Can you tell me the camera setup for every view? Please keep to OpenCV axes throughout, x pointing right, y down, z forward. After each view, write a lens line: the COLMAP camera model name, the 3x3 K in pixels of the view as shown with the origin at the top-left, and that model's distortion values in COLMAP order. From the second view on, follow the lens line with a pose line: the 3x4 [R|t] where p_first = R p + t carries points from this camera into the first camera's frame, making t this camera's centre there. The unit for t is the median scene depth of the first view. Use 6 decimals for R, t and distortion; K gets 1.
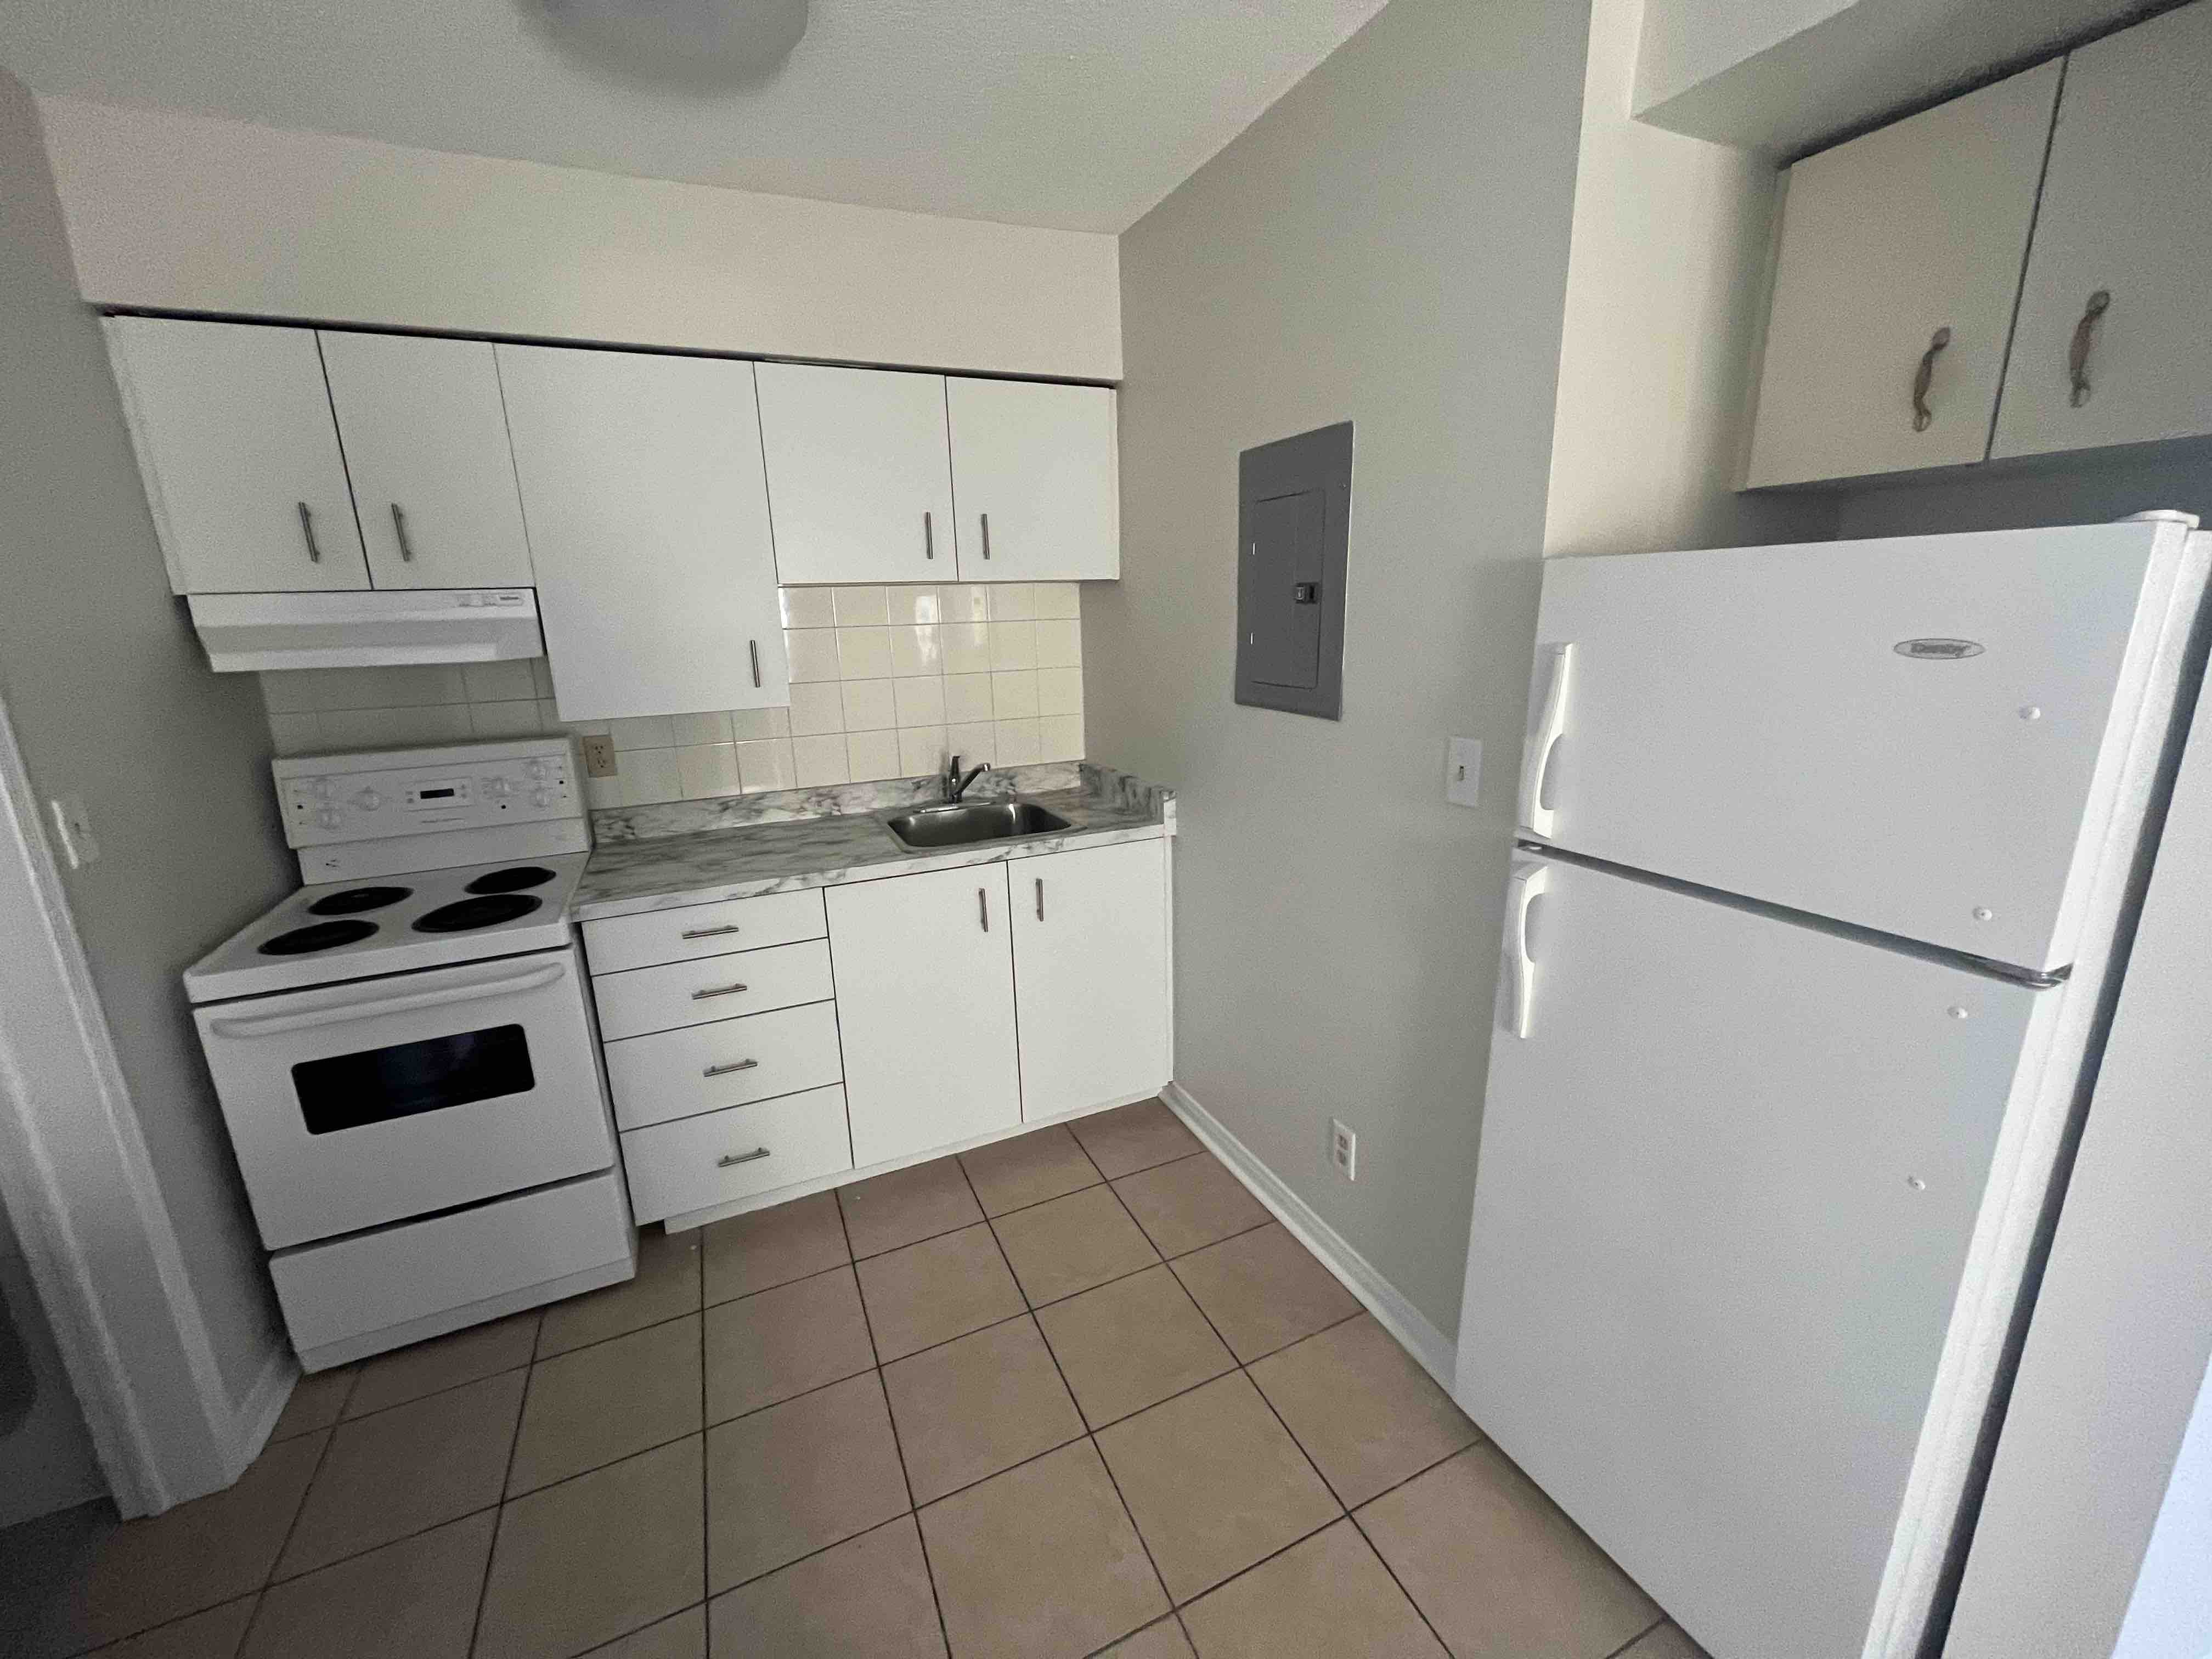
lens RADIAL K [[896.7, 0, 1105.2], [0, 896.7, 830.5], [0, 0, 1]] dist [0.000071, -0.000299]
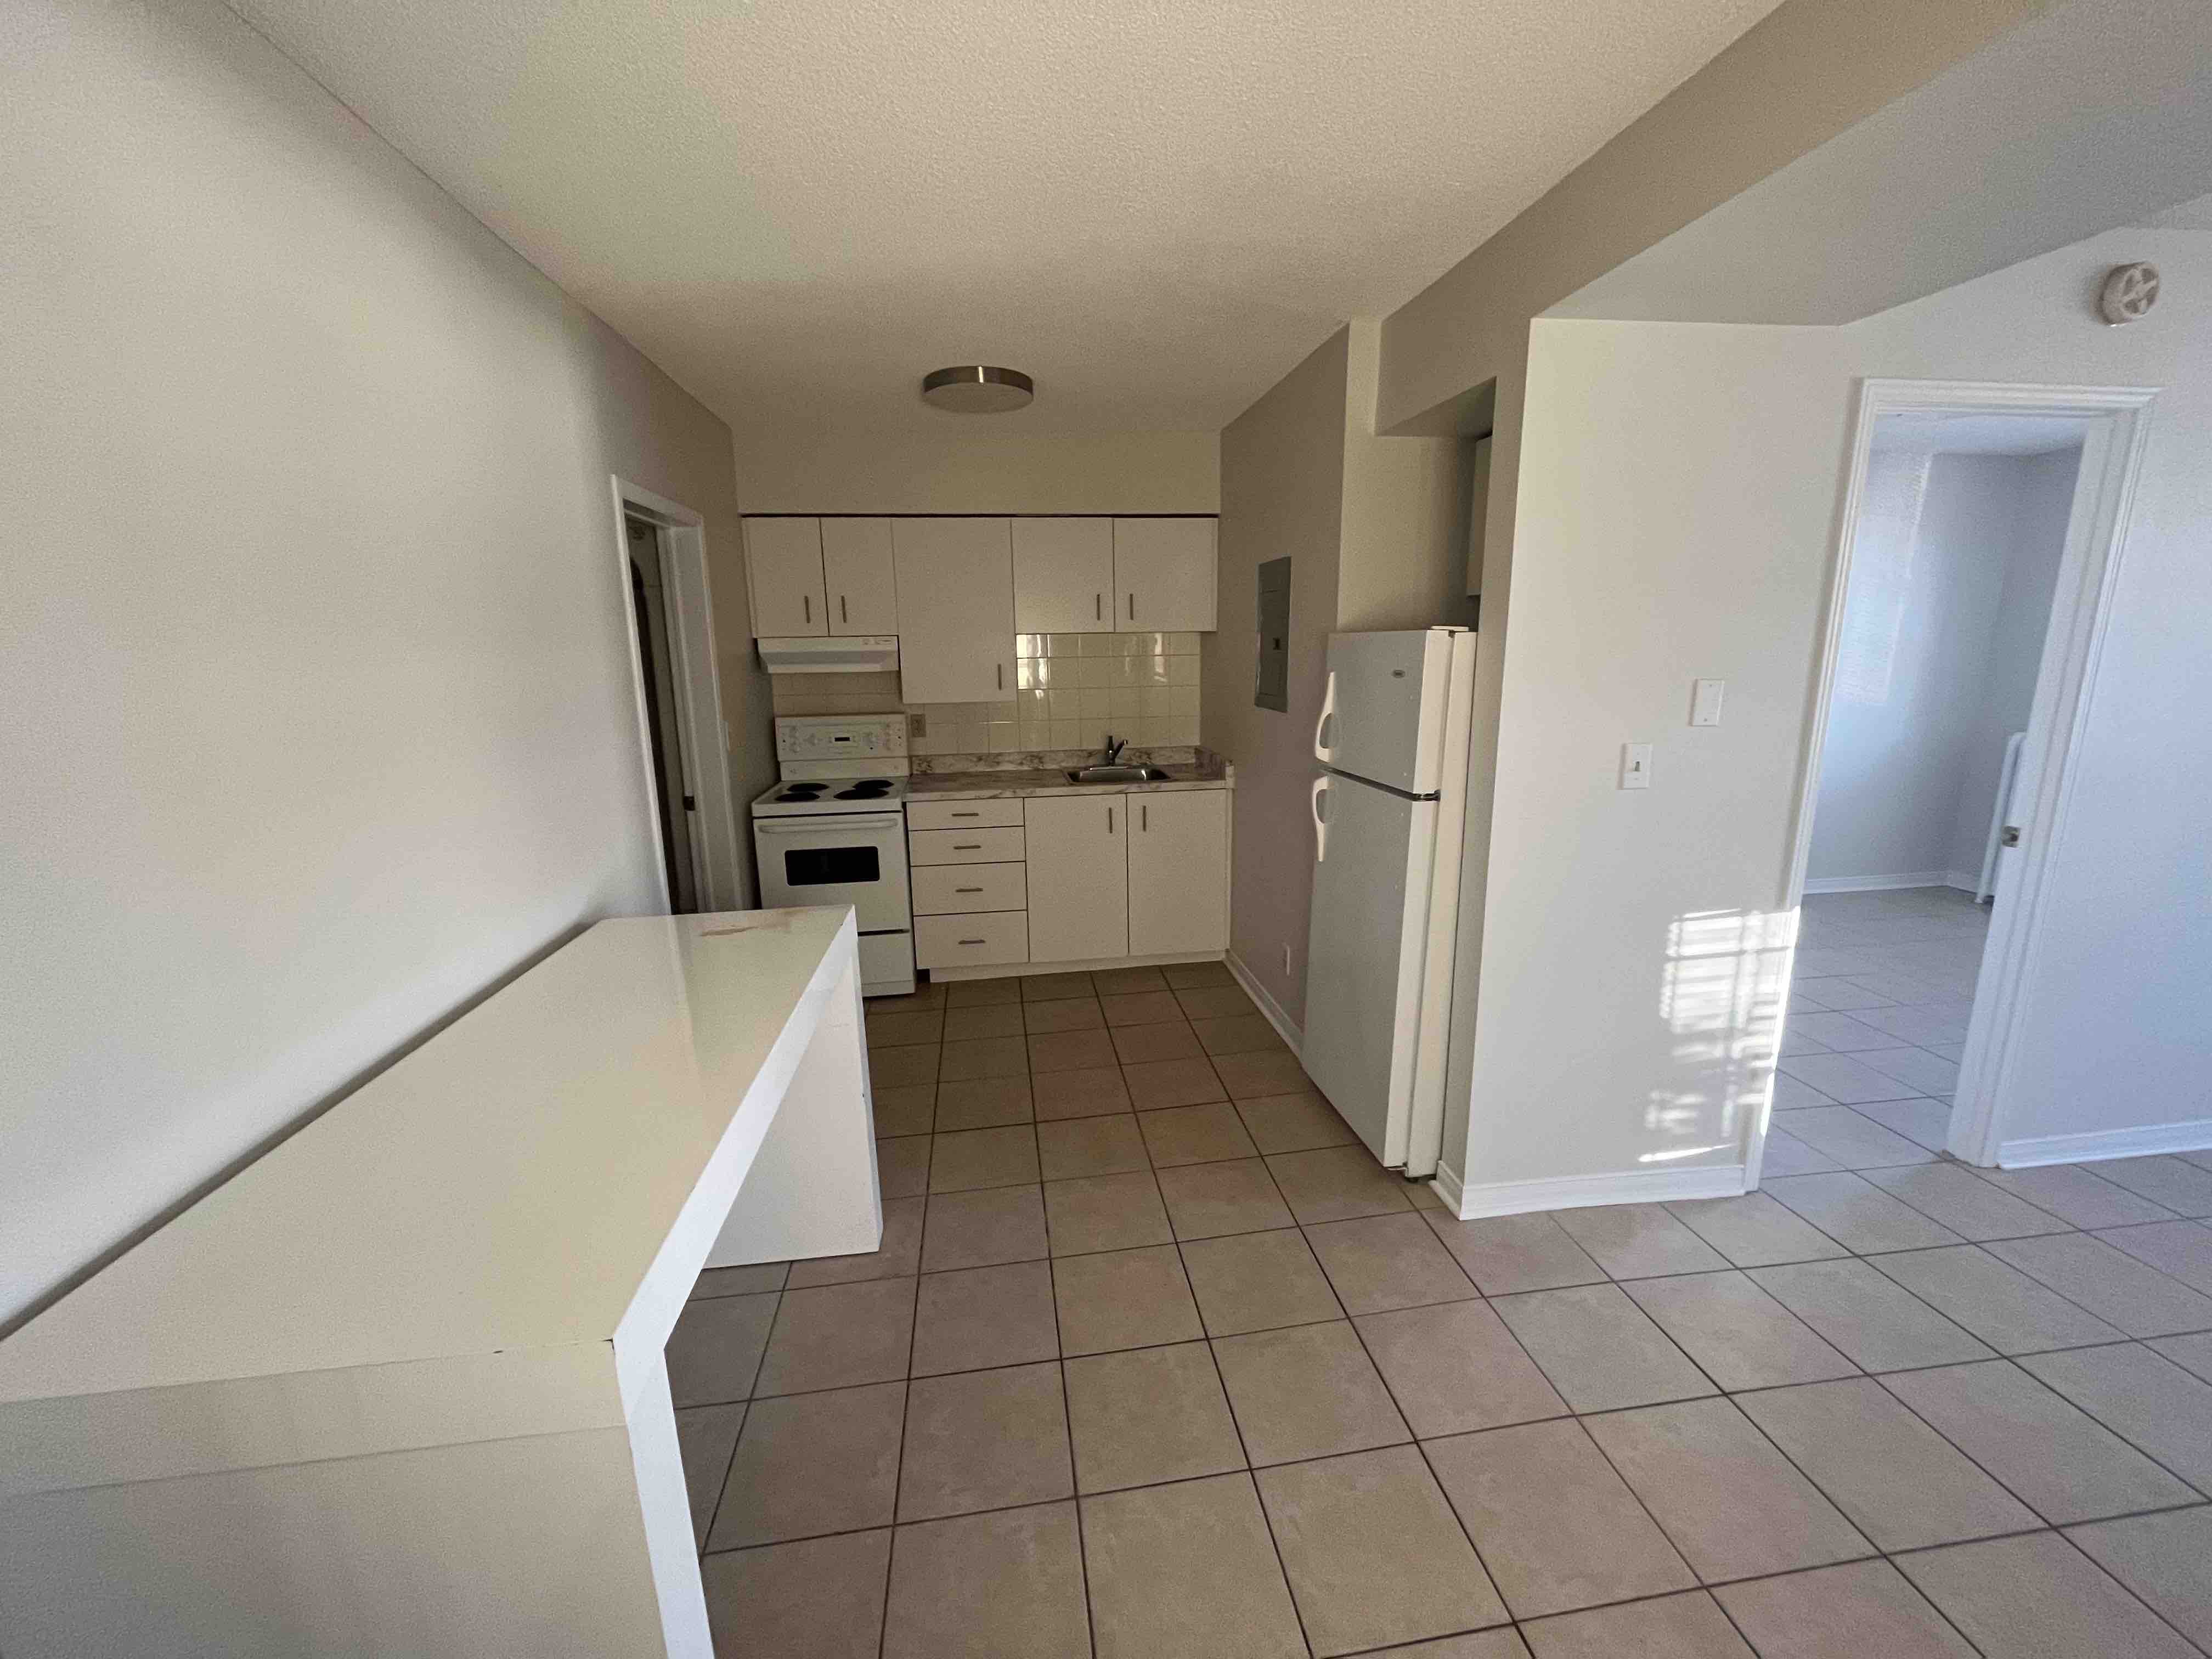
lens RADIAL K [[896.7, 0, 1108.4], [0, 896.7, 831.6], [0, 0, 1]] dist [0.000071, -0.000299]
pose [[0.959929, 0.069547, -0.271477, 0.345883], [-0.078318, 0.996694, -0.021598, 0.153169], [0.269078, 0.041995, 0.962202, -0.697930]]
